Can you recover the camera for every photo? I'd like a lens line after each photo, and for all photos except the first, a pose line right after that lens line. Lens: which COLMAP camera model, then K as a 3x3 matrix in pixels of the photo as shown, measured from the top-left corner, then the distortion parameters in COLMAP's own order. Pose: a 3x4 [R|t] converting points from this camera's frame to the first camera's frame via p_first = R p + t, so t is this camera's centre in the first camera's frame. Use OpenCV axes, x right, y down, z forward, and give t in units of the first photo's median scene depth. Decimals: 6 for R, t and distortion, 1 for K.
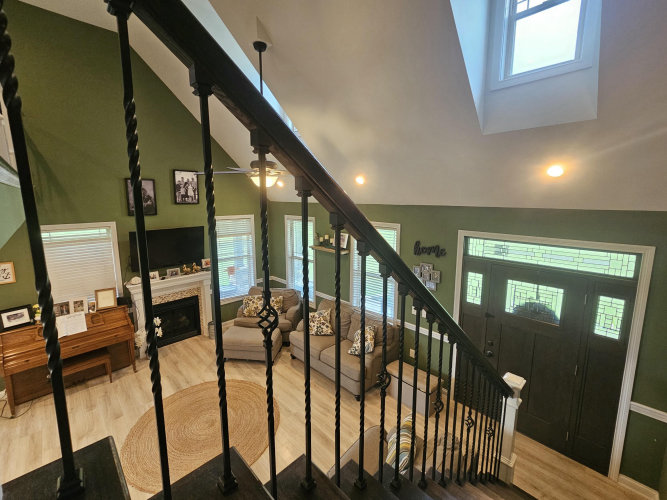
lens RADIAL K [[291.6, 0, 332.0], [0, 291.6, 237.8], [0, 0, 1]] dist [-0.004601, -0.000069]
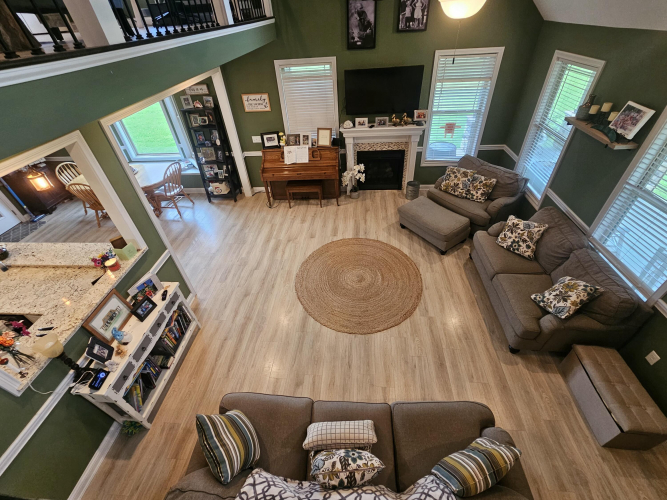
lens RADIAL K [[291.6, 0, 332.0], [0, 291.6, 237.8], [0, 0, 1]] dist [-0.004601, -0.000069]
pose [[0.652410, 0.442121, -0.615541, 0.094482], [-0.048340, 0.834824, 0.548390, -0.076442], [0.756323, -0.328019, 0.566020, 0.232554]]
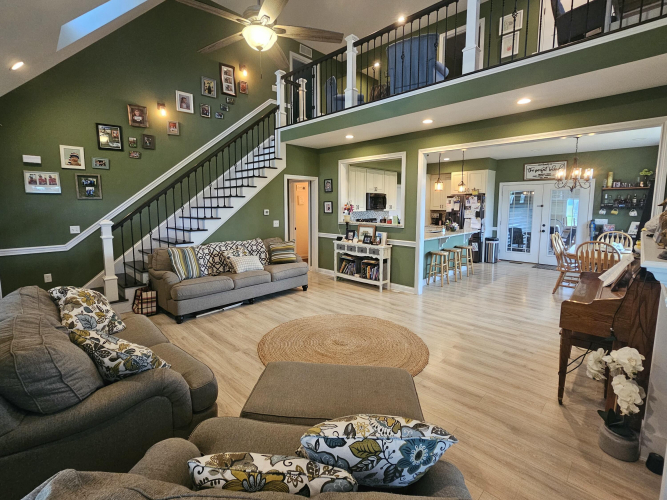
lens RADIAL K [[311.9, 0, 331.1], [0, 311.9, 238.0], [0, 0, 1]] dist [0.000605, 0.000012]
pose [[-0.999907, 0.002468, -0.013425, -0.269375], [-0.000965, 0.968262, 0.249937, 0.071090], [0.013615, 0.249927, -0.968169, 1.277700]]
